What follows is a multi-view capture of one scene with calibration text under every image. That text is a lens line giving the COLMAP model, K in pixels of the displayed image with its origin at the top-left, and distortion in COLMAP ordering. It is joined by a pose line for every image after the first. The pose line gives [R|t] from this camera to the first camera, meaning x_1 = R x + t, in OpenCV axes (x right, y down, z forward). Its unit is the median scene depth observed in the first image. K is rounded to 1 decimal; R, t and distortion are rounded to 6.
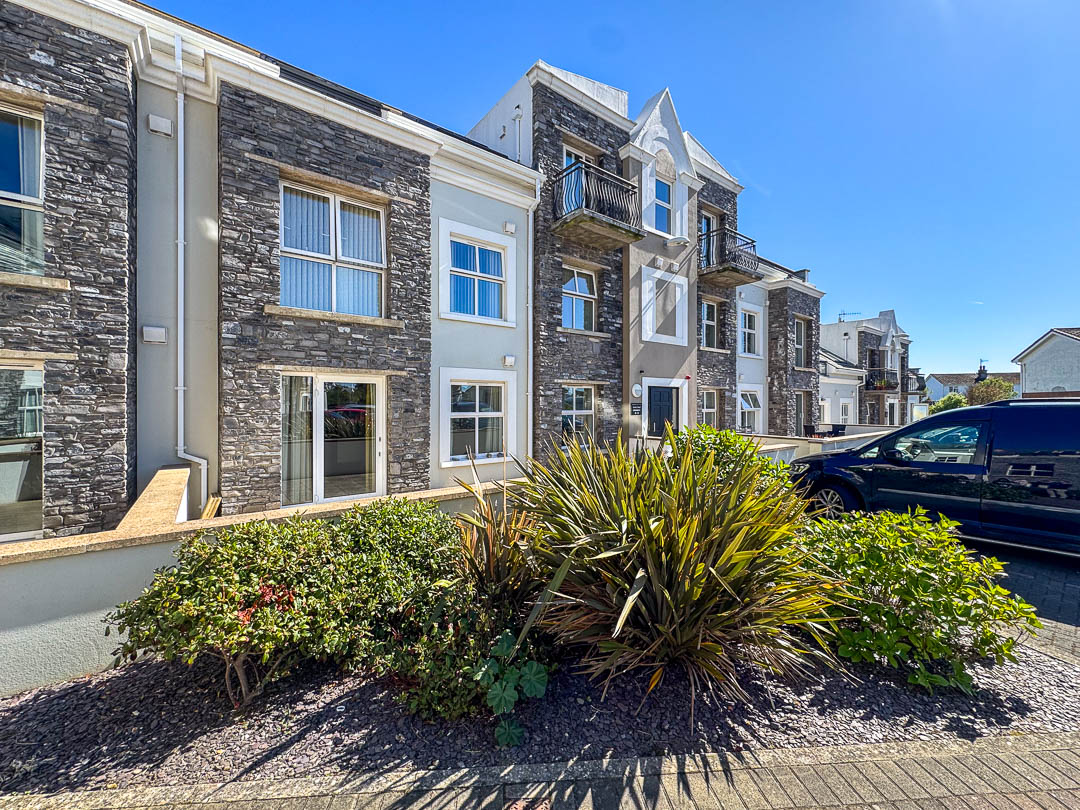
lens RADIAL K [[435.5, 0, 537.1], [0, 435.5, 404.9], [0, 0, 1]] dist [0.000944, -0.000354]
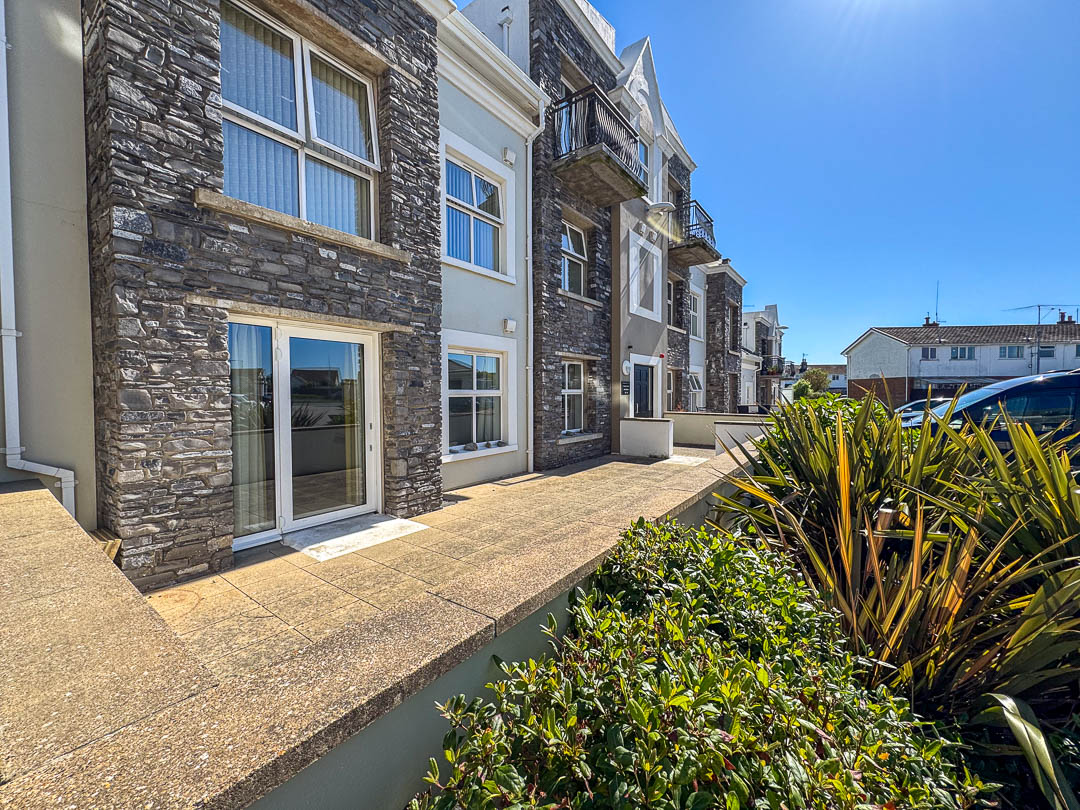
lens RADIAL K [[435.5, 0, 541.6], [0, 435.5, 404.3], [0, 0, 1]] dist [0.000944, -0.000354]
pose [[0.960892, -0.013699, 0.276584, -0.248238], [0.007168, 0.999671, 0.024610, 0.025335], [-0.276830, -0.021665, 0.960675, 0.231119]]
